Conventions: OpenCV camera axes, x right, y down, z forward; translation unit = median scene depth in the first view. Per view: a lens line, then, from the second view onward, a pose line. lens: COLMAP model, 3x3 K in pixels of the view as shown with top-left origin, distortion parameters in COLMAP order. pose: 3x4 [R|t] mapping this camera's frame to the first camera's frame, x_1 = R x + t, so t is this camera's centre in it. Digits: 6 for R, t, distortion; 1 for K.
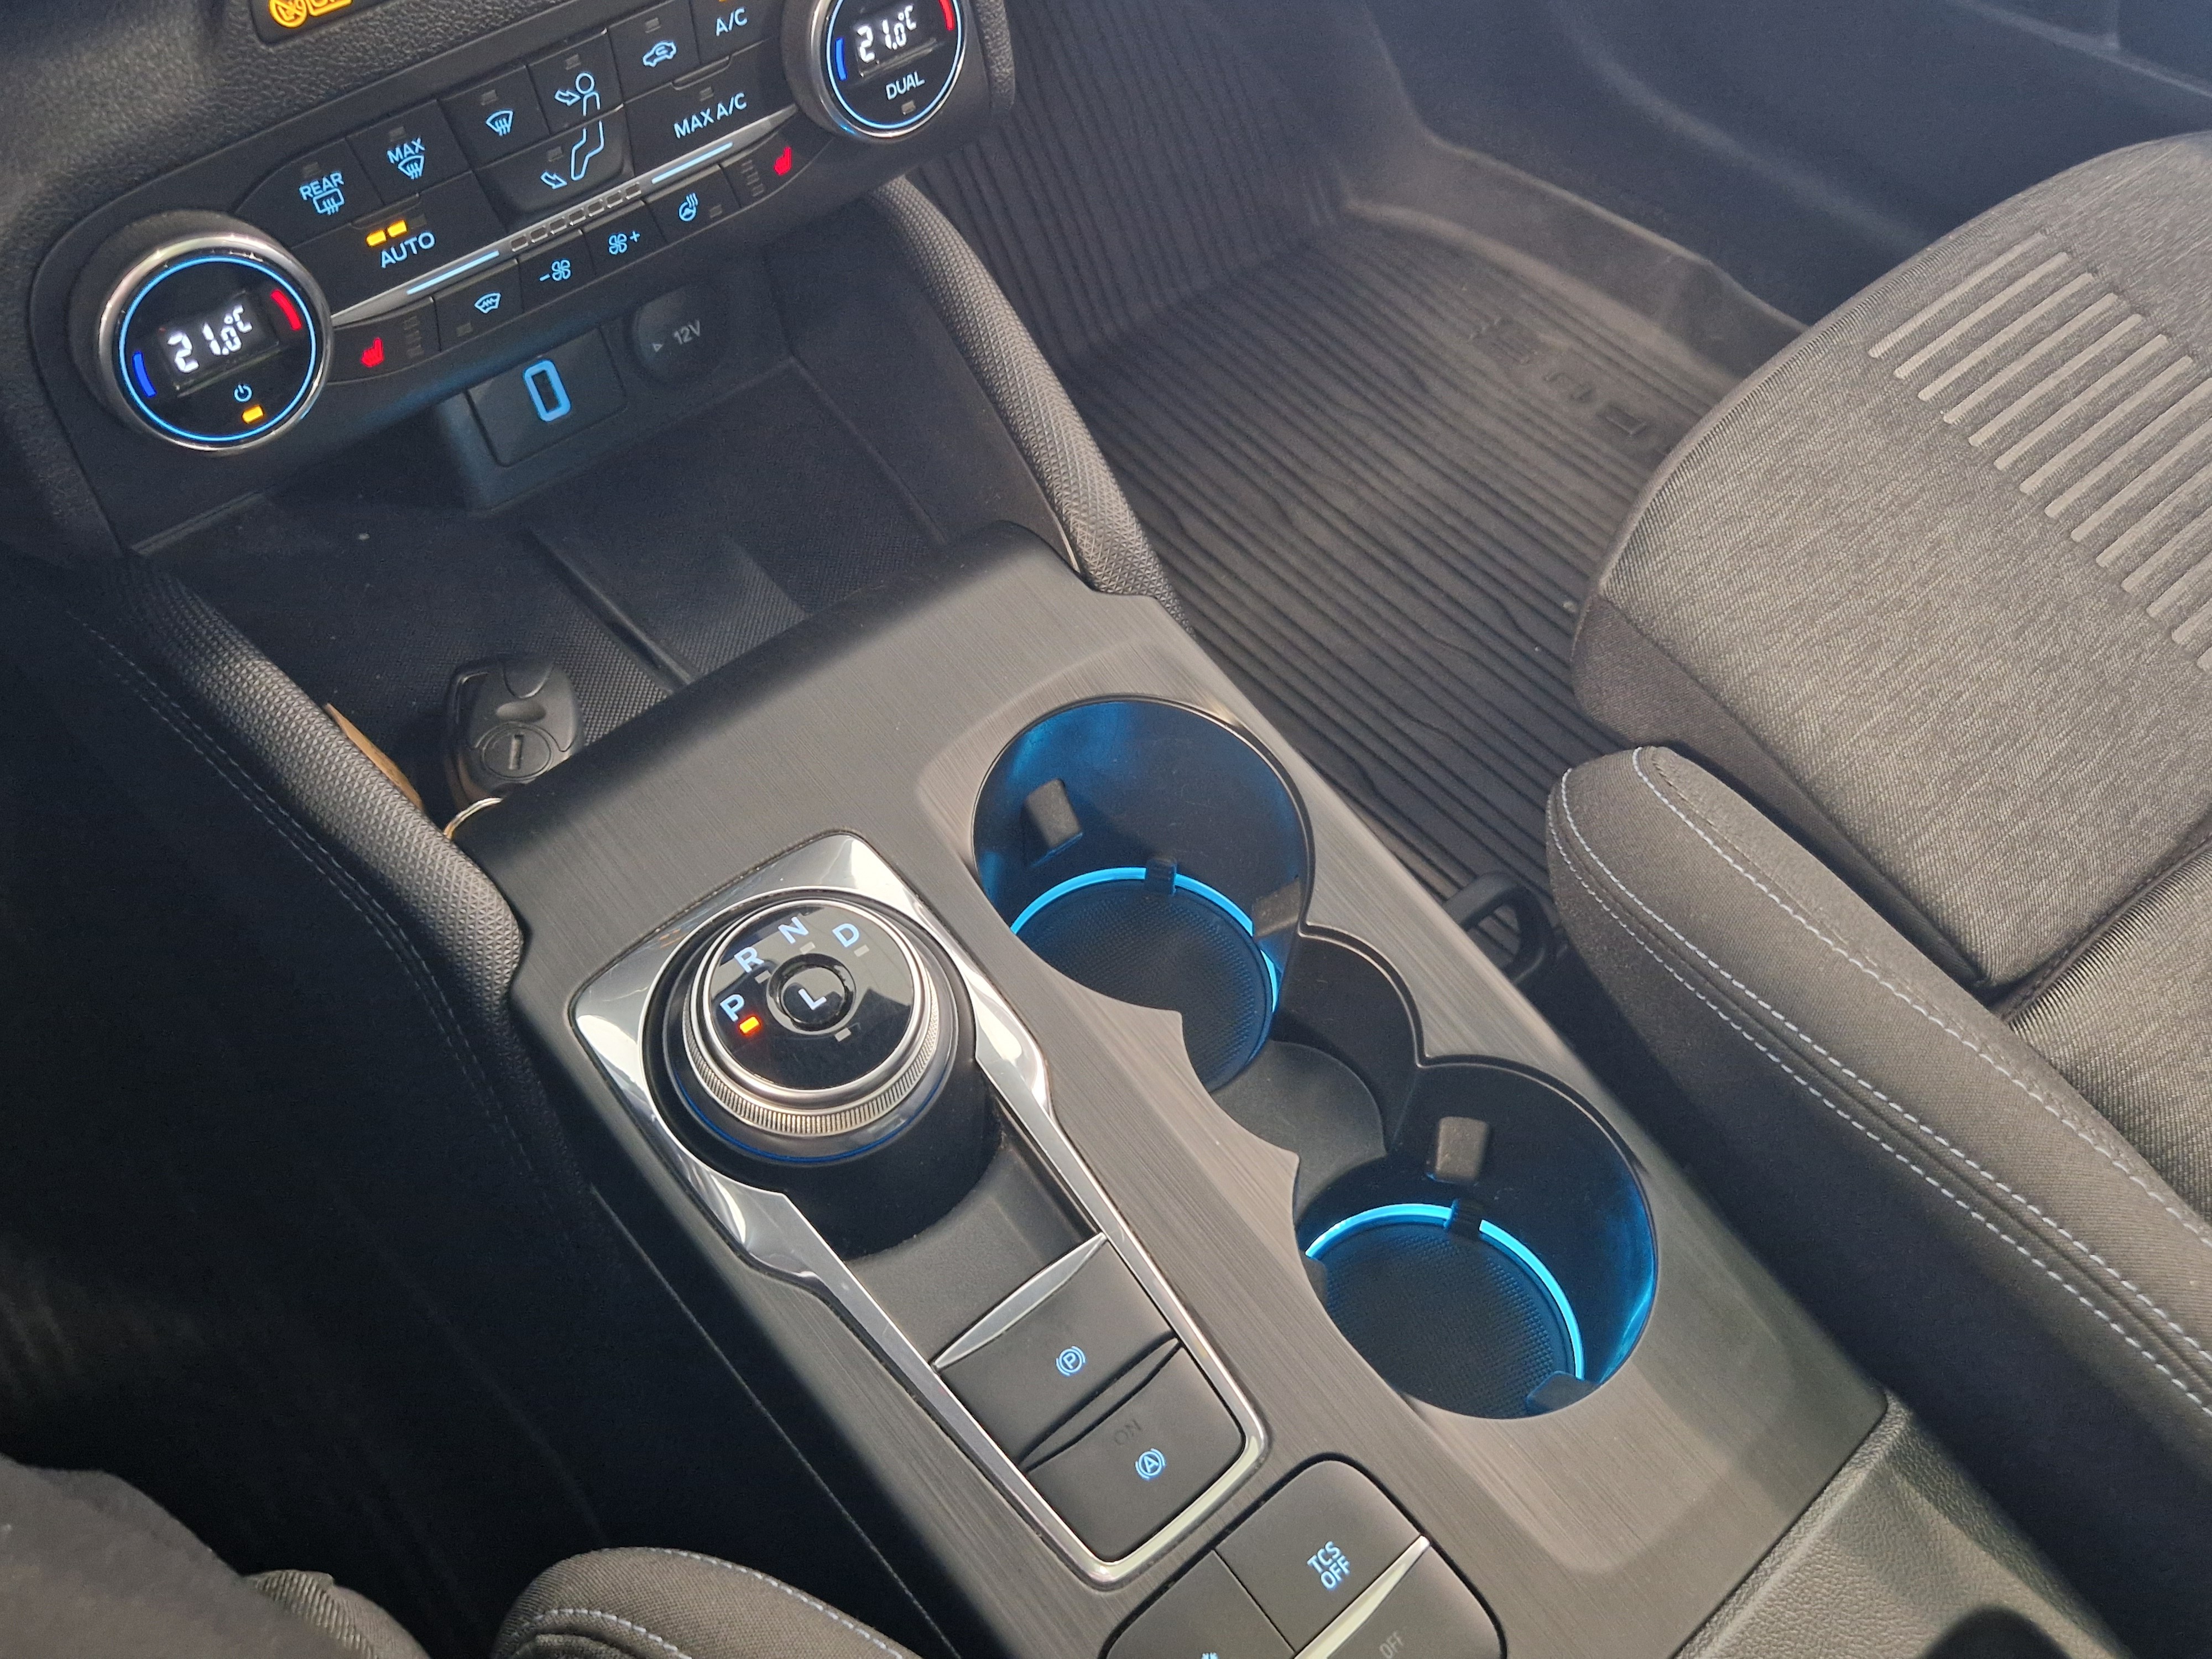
lens RADIAL K [[1951.6, 0, 1099.2], [0, 1951.6, 846.8], [0, 0, 1]] dist [0.037977, -0.042690]
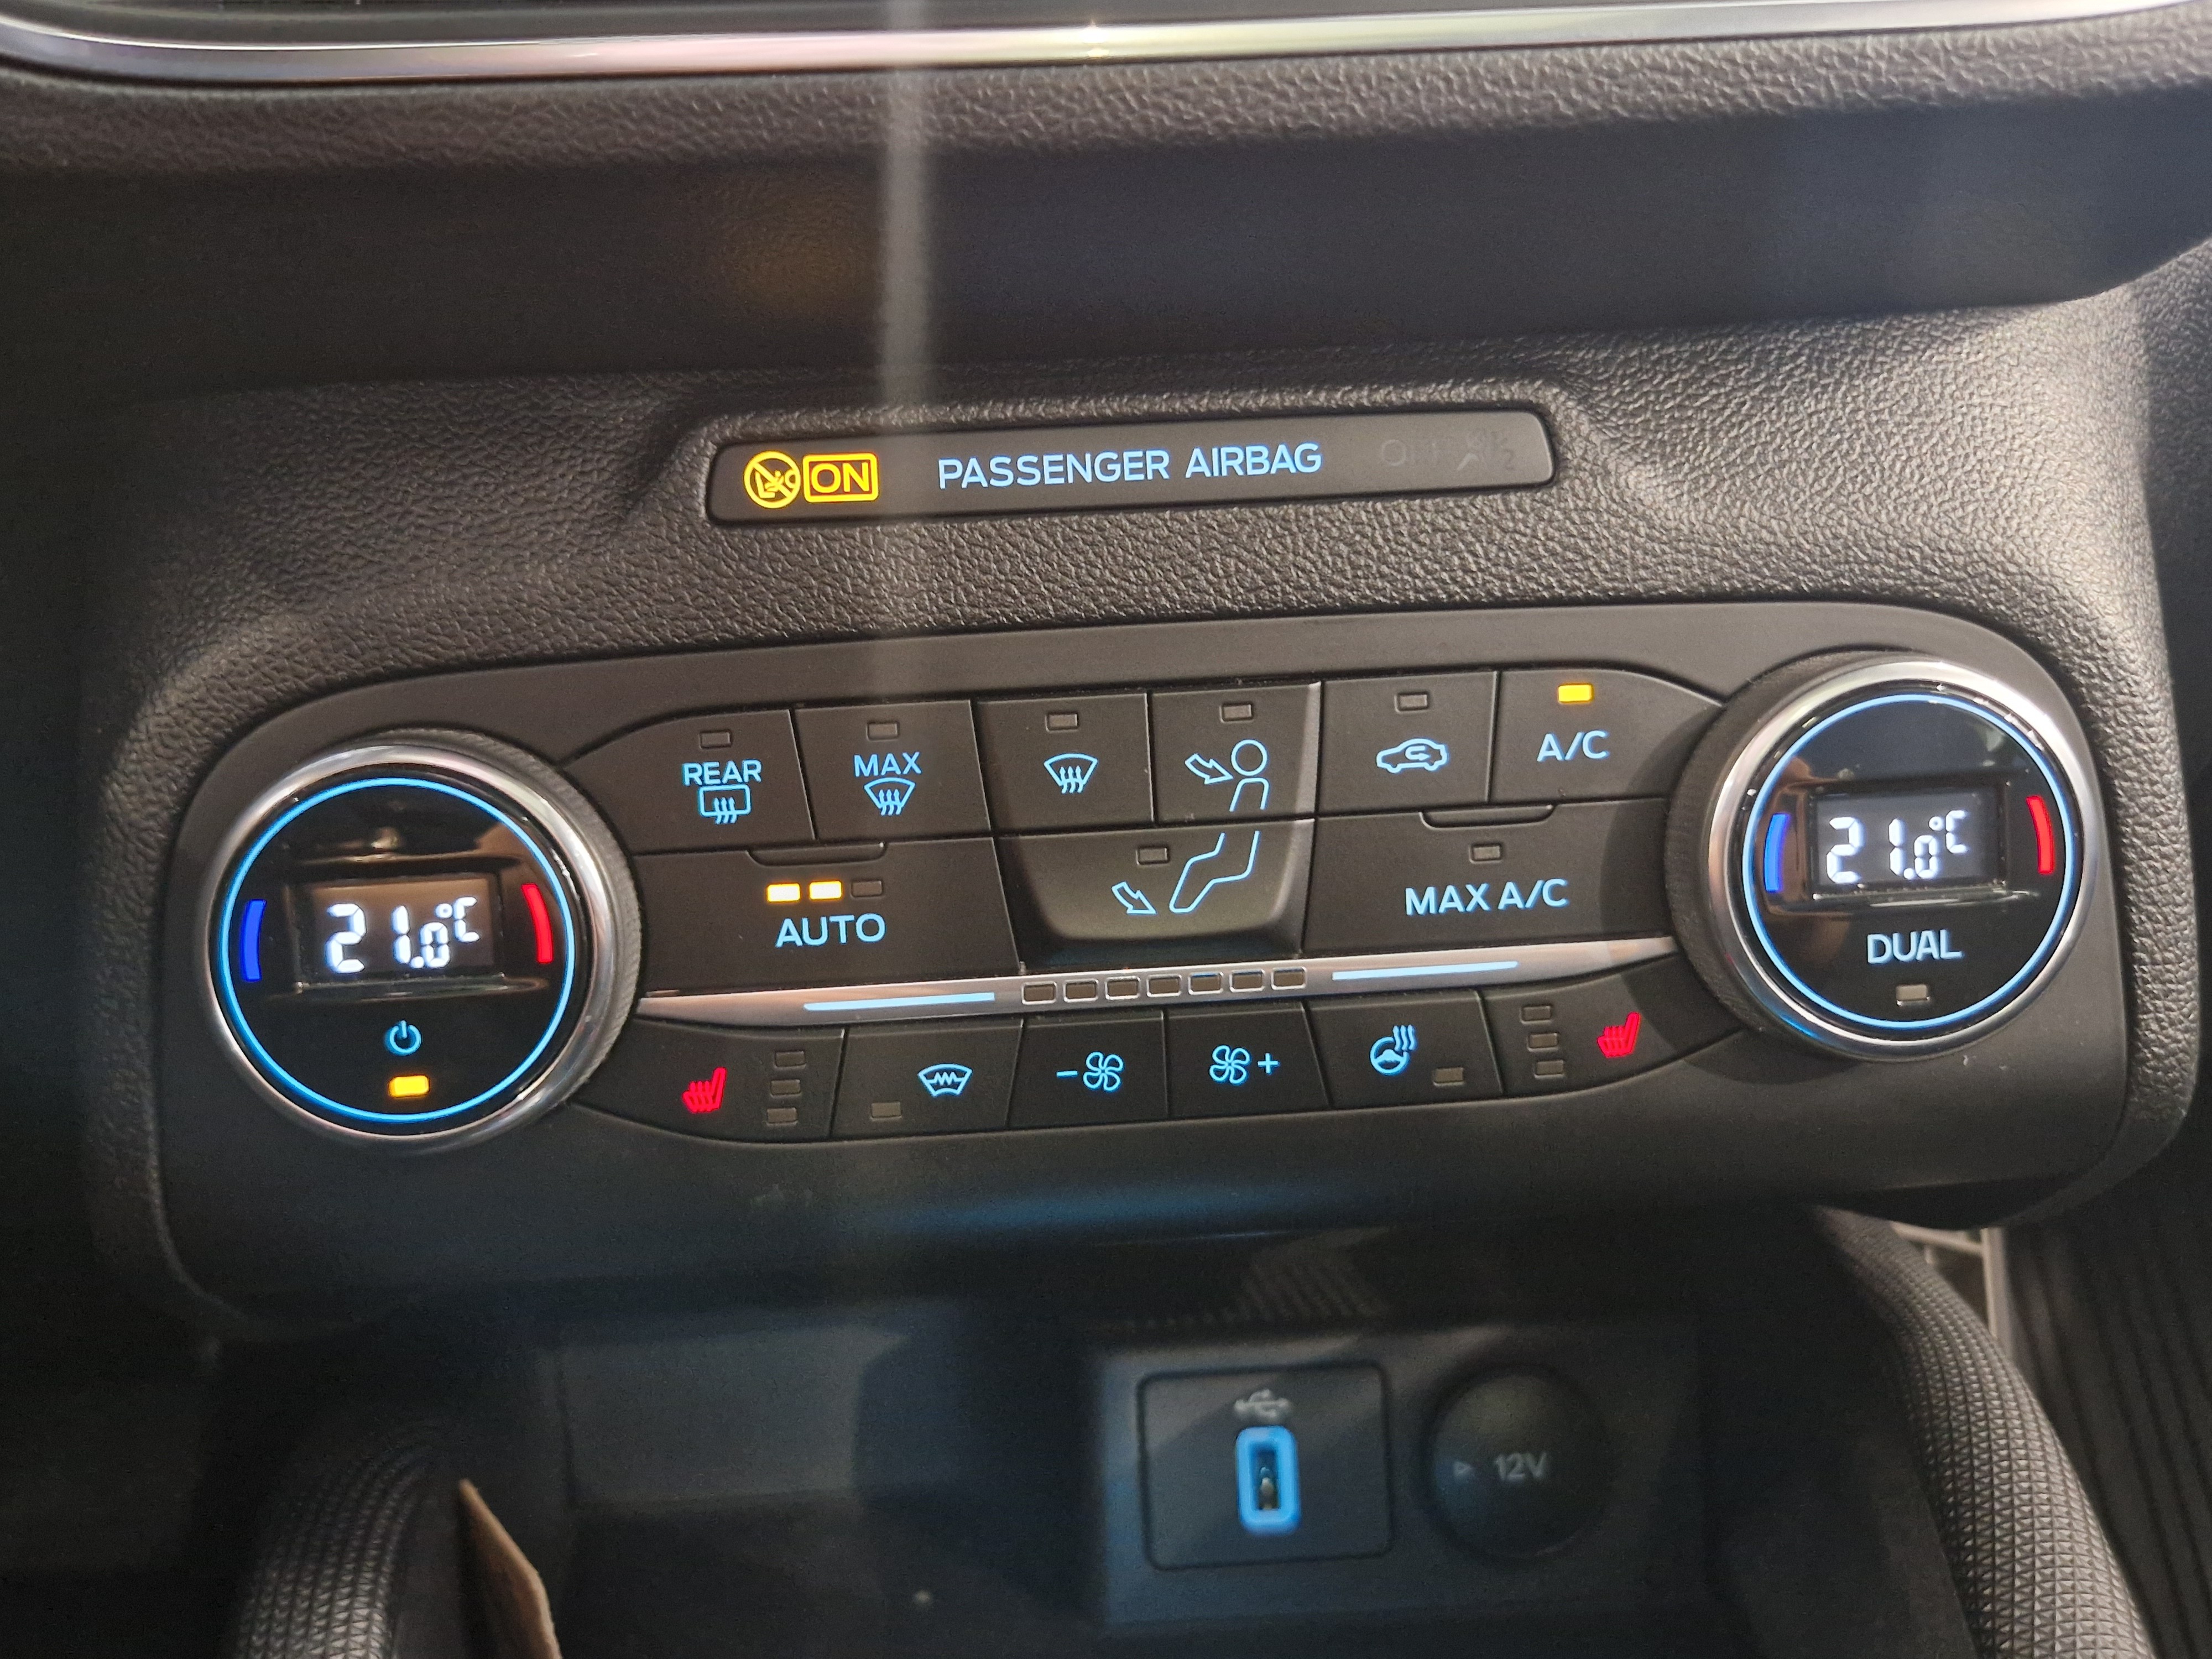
lens RADIAL K [[1951.6, 0, 1116.0], [0, 1951.6, 849.5], [0, 0, 1]] dist [0.037977, -0.042690]
pose [[0.797195, 0.114763, -0.592713, 0.028153], [-0.459129, 0.752747, -0.471776, -0.096383], [0.392021, 0.648229, 0.652778, 0.627525]]
